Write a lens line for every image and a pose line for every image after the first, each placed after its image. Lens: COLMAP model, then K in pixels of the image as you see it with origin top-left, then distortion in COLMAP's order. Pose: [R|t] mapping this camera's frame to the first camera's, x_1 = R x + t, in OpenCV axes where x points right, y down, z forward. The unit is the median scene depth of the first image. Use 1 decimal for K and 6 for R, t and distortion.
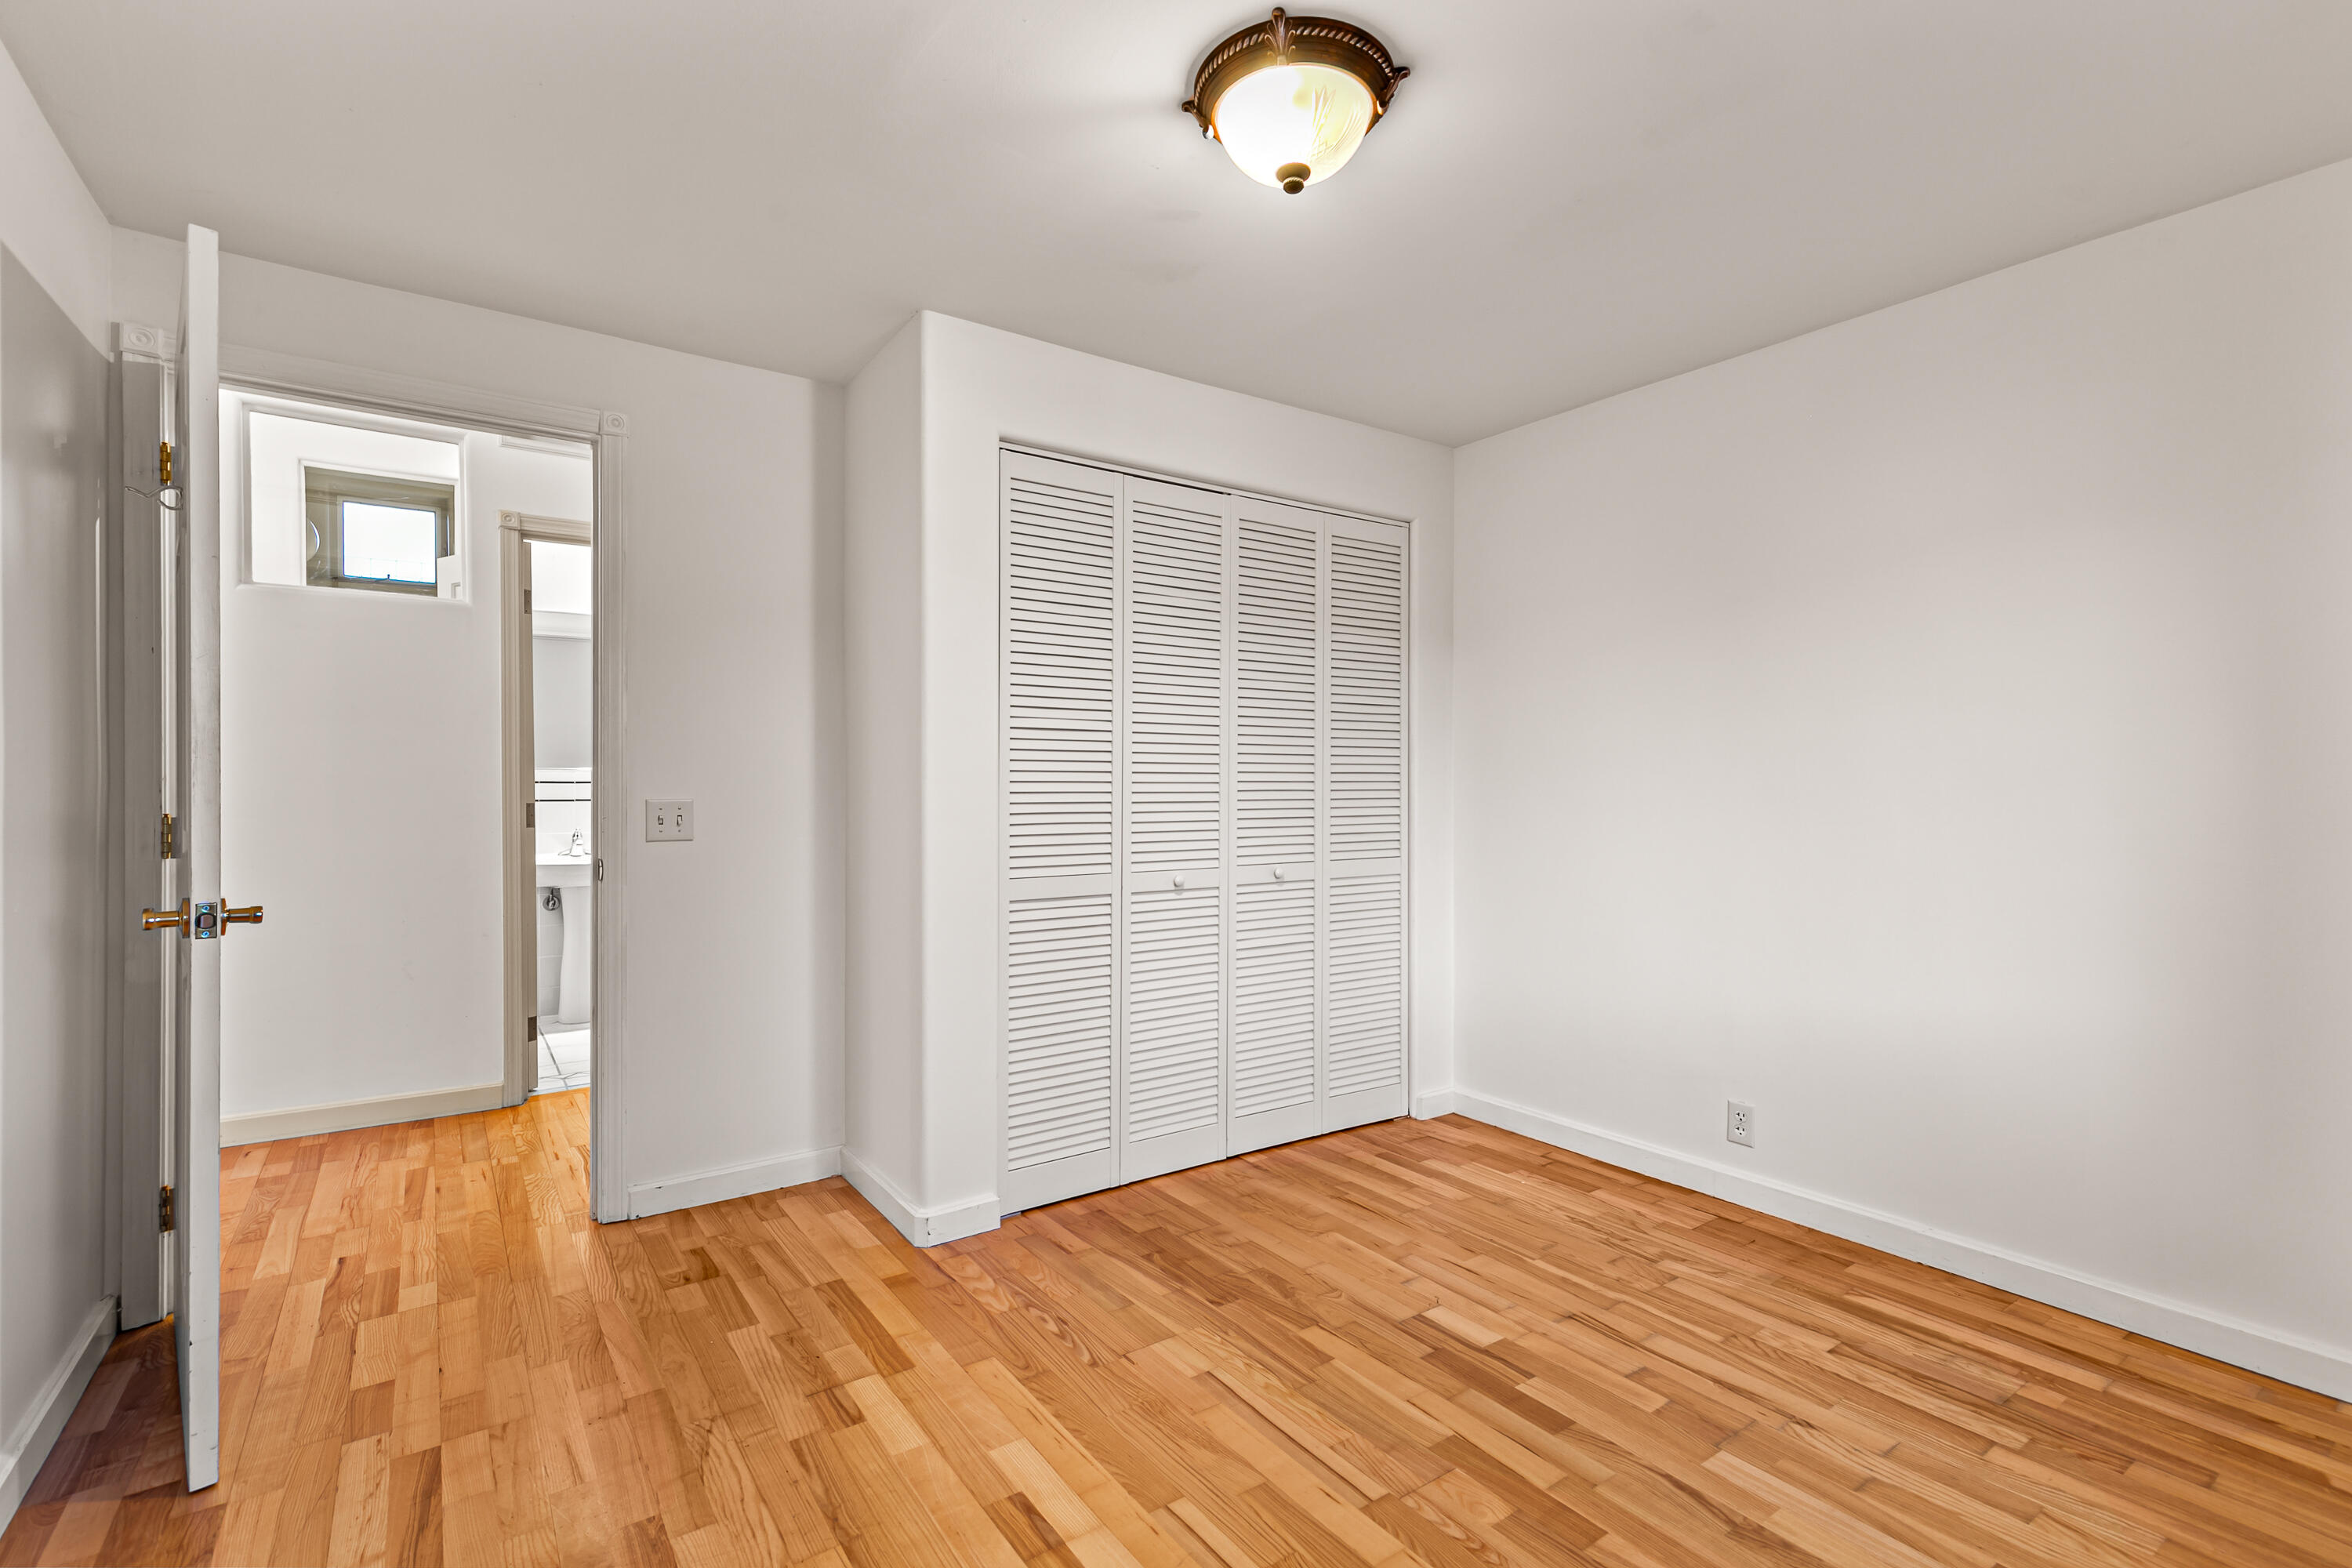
lens RADIAL K [[1064.9, 0, 1181.2], [0, 1064.9, 780.9], [0, 0, 1]] dist [0.013074, -0.003237]
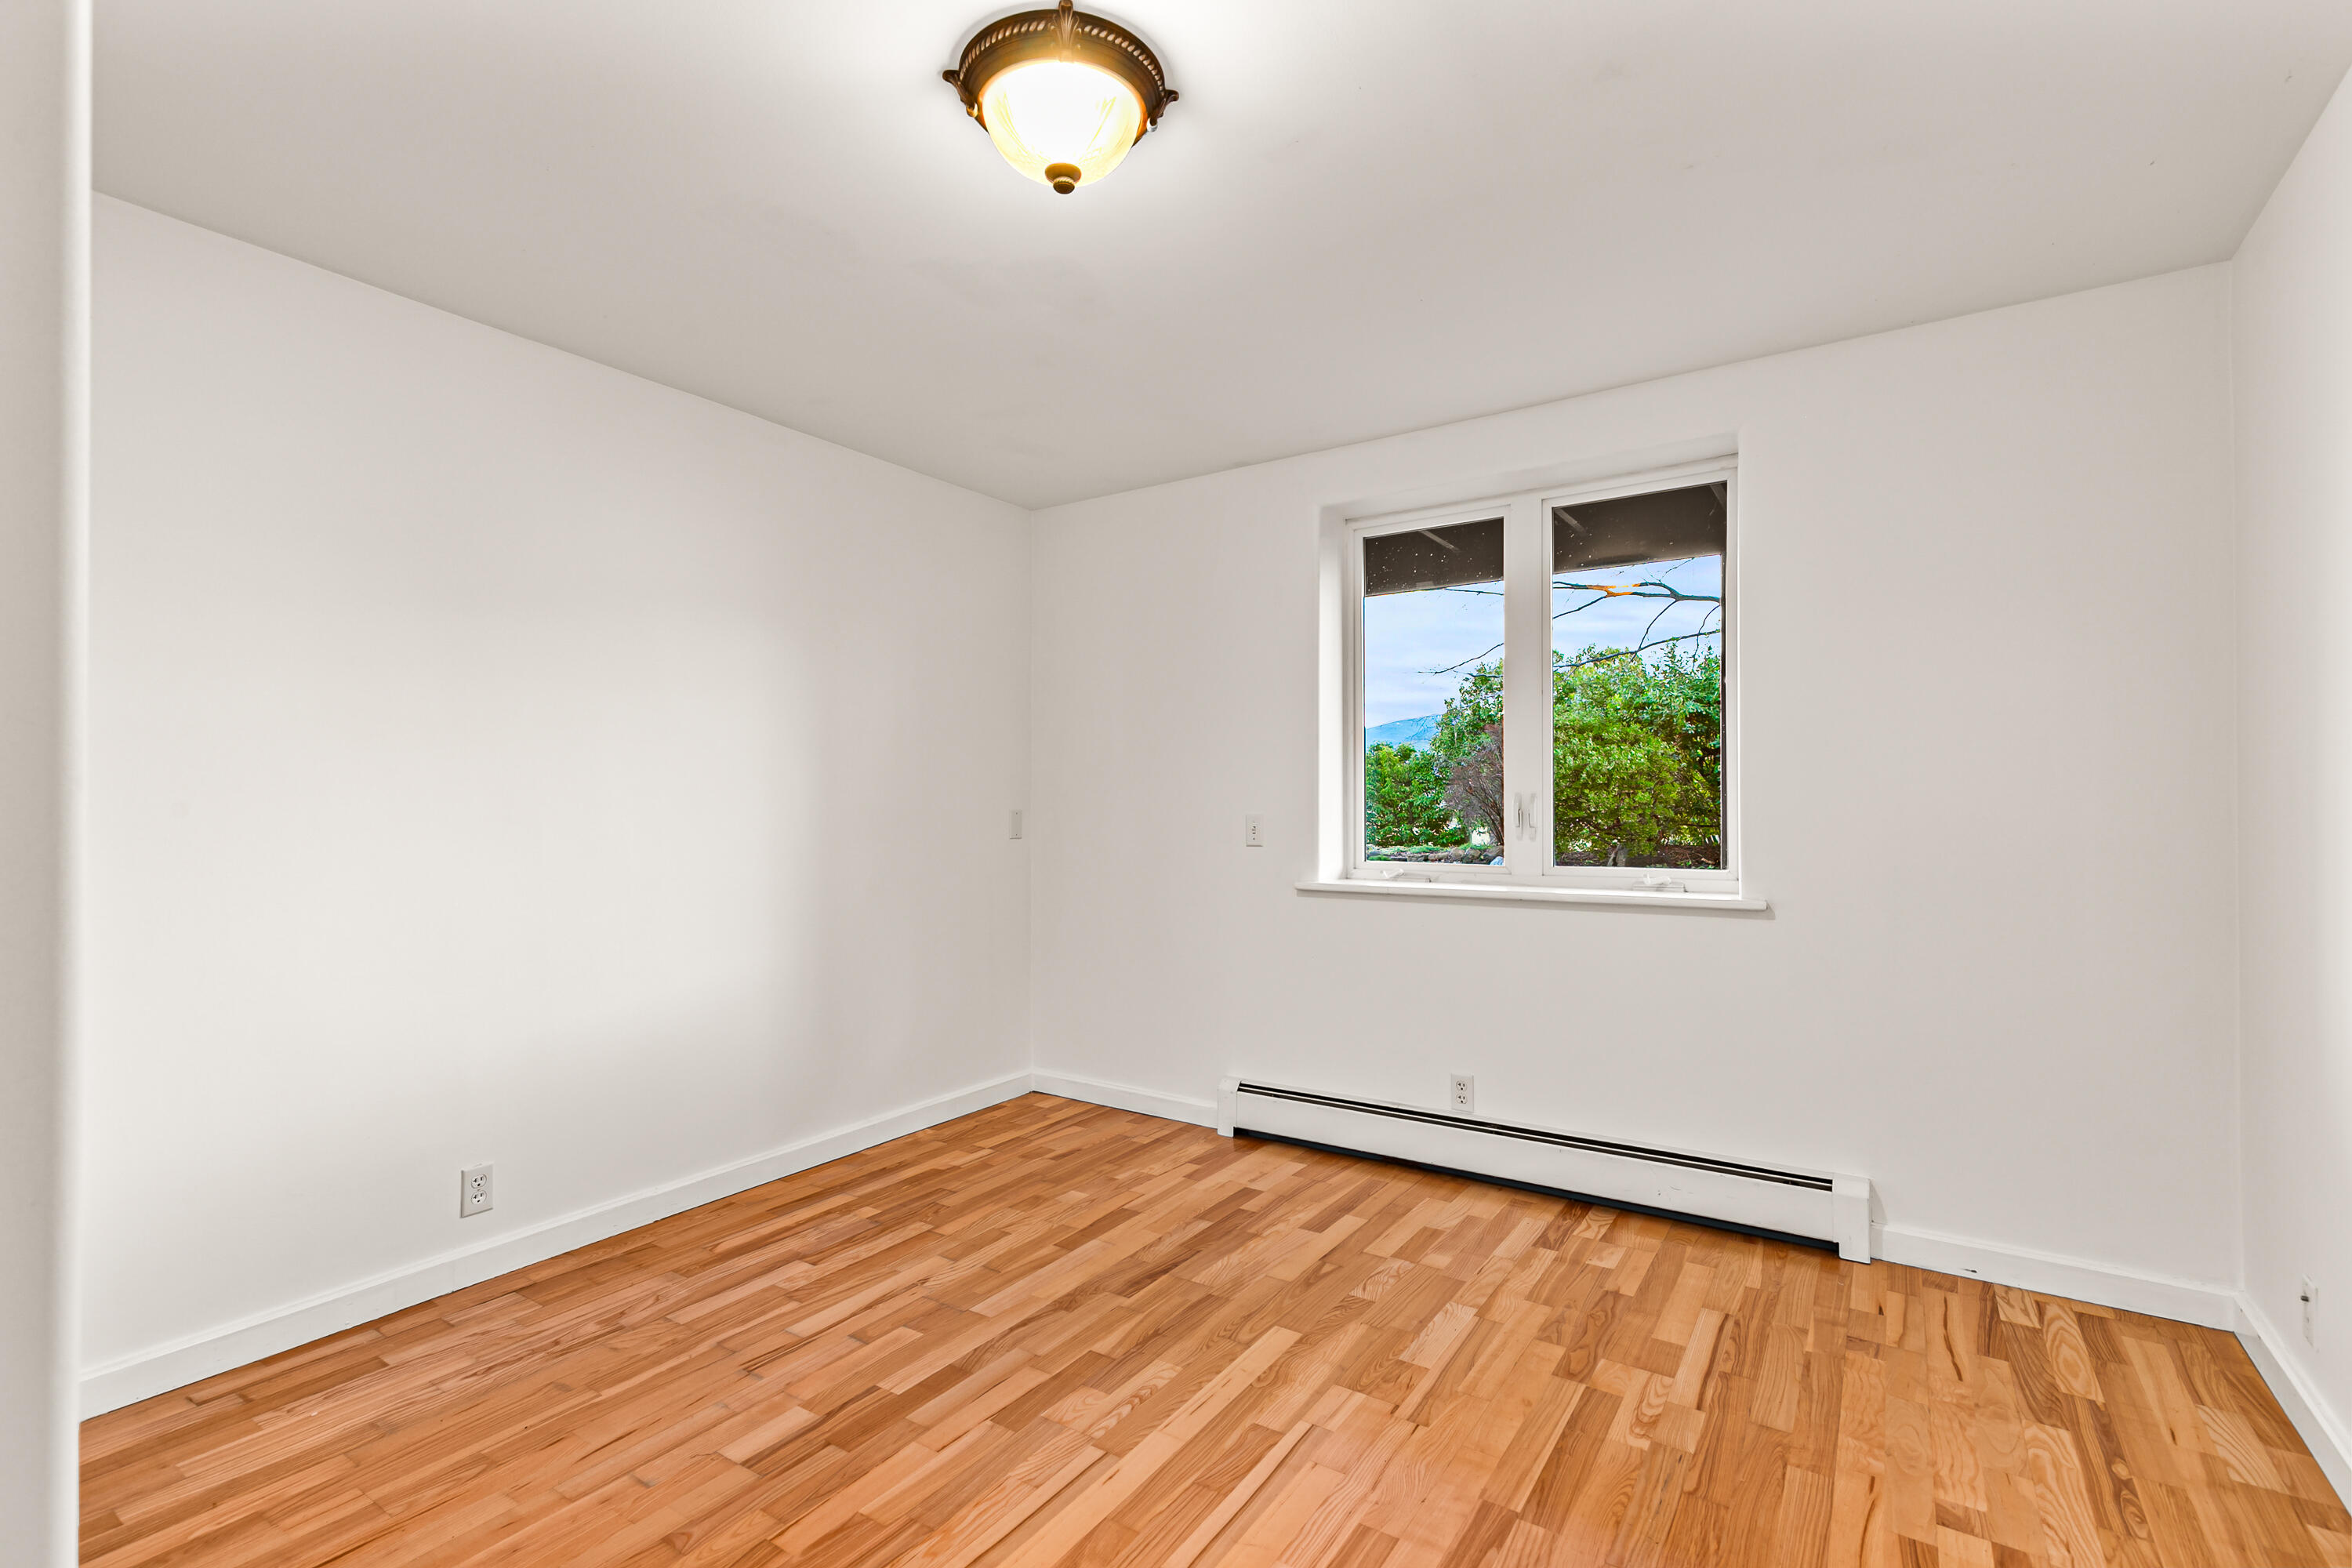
lens RADIAL K [[1064.9, 0, 1192.7], [0, 1064.9, 788.6], [0, 0, 1]] dist [0.013074, -0.003237]
pose [[-0.365384, 0.011484, 0.930786, -0.684683], [0.003309, 0.999934, -0.011039, 0.001334], [-0.930851, -0.000954, -0.365397, 1.020489]]
